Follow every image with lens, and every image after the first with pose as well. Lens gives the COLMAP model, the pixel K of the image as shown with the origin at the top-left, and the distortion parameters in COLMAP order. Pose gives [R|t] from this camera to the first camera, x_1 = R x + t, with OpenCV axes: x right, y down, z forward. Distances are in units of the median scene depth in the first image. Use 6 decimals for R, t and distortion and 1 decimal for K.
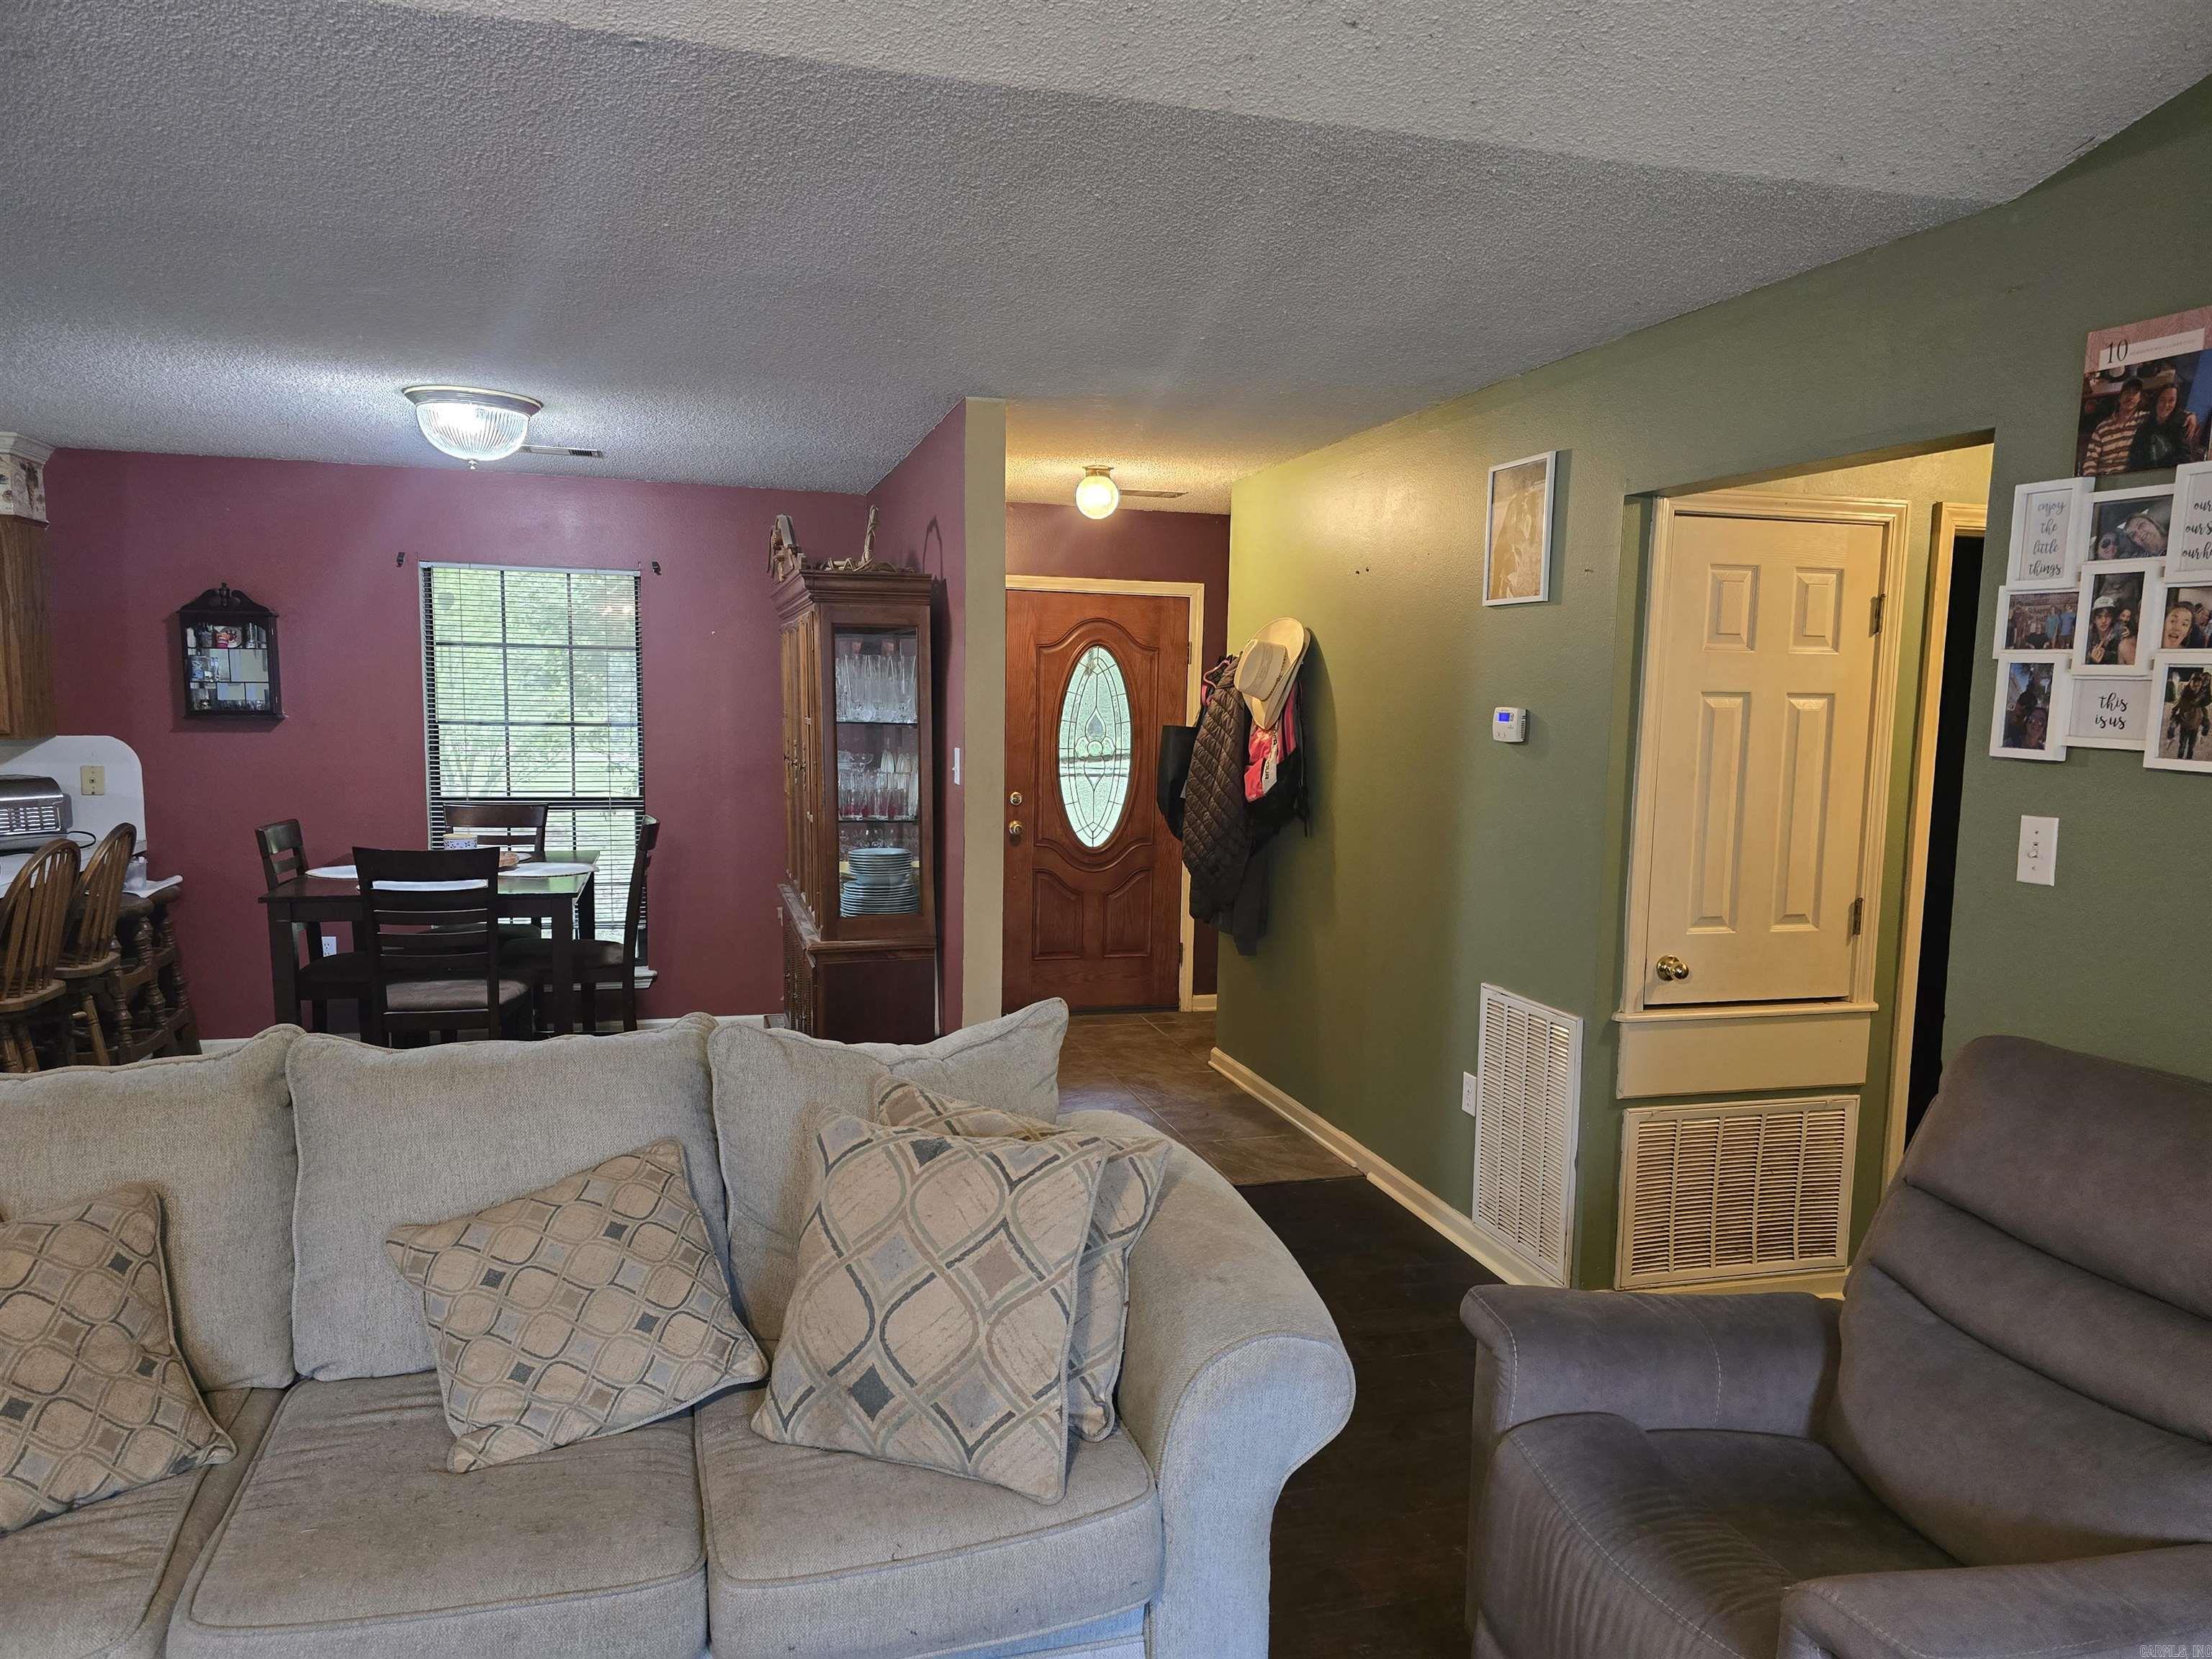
lens RADIAL K [[1488.4, 0, 1090.6], [0, 1488.4, 834.3], [0, 0, 1]] dist [0.073053, -0.067974]
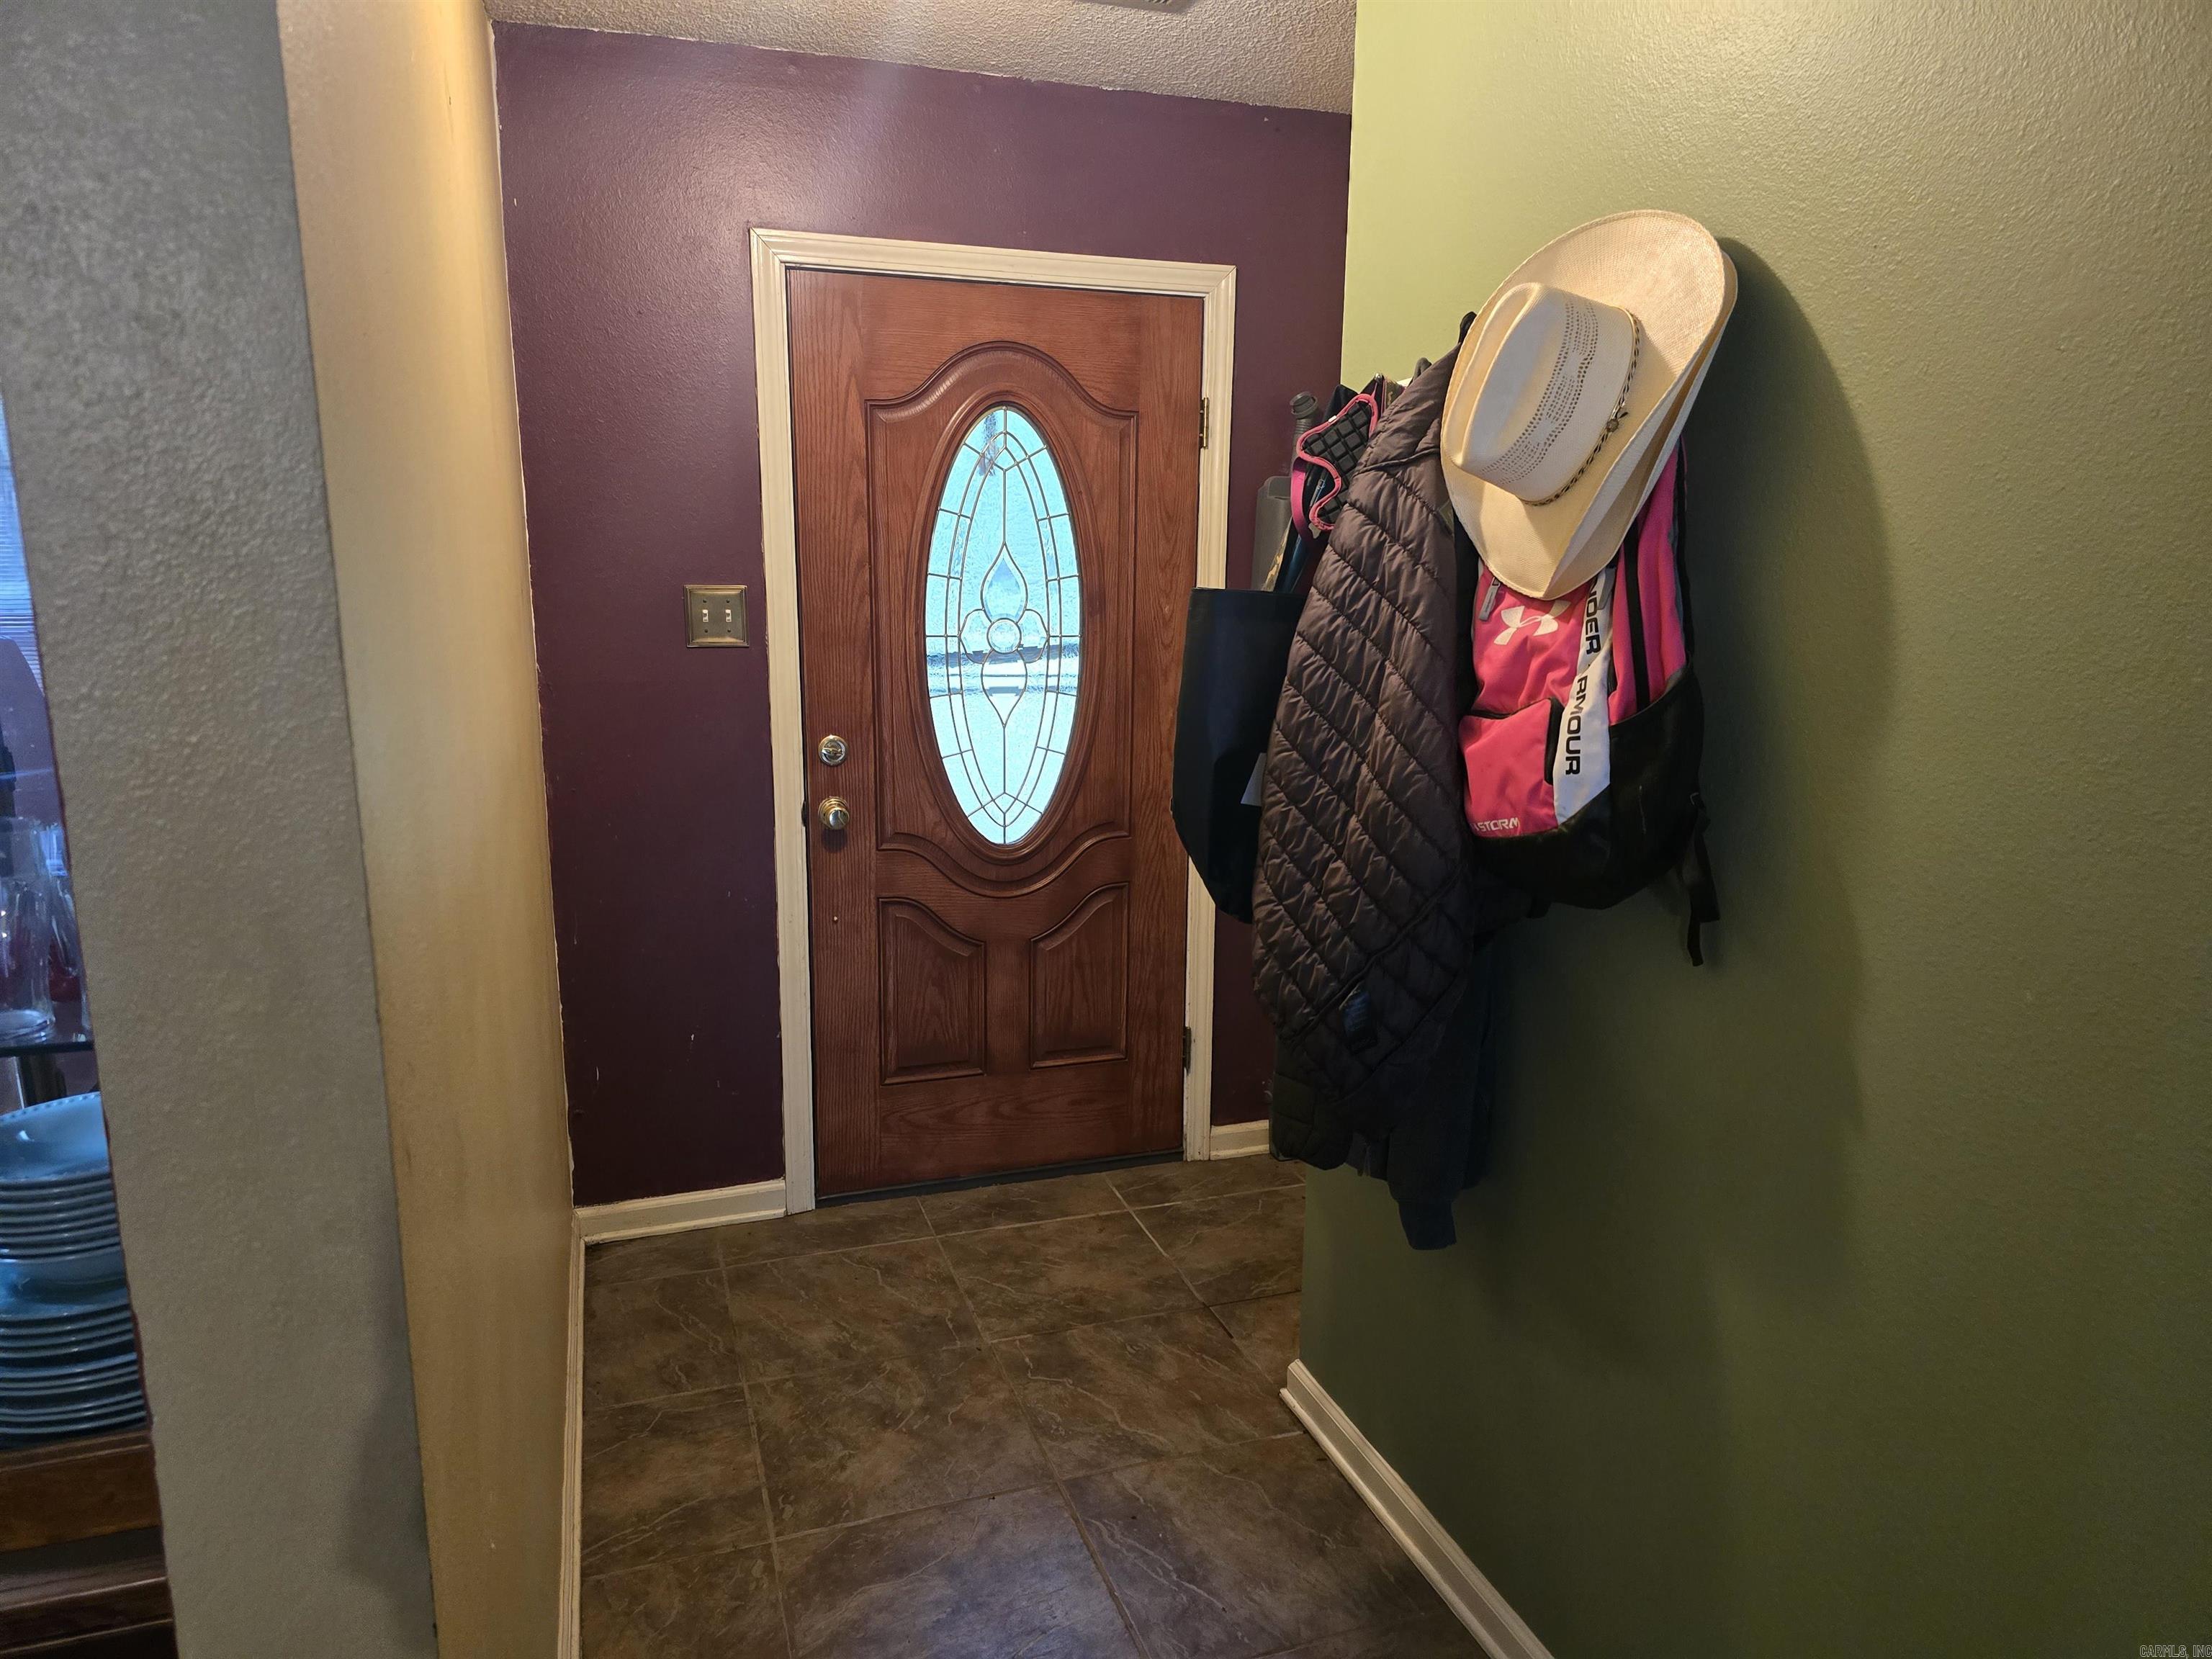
lens RADIAL K [[1488.4, 0, 1090.6], [0, 1488.4, 834.3], [0, 0, 1]] dist [0.073053, -0.067974]
pose [[0.998874, -0.018778, 0.043569, 0.008675], [0.014394, 0.994999, 0.098838, -0.042022], [-0.045207, -0.098099, 0.994149, 0.536776]]
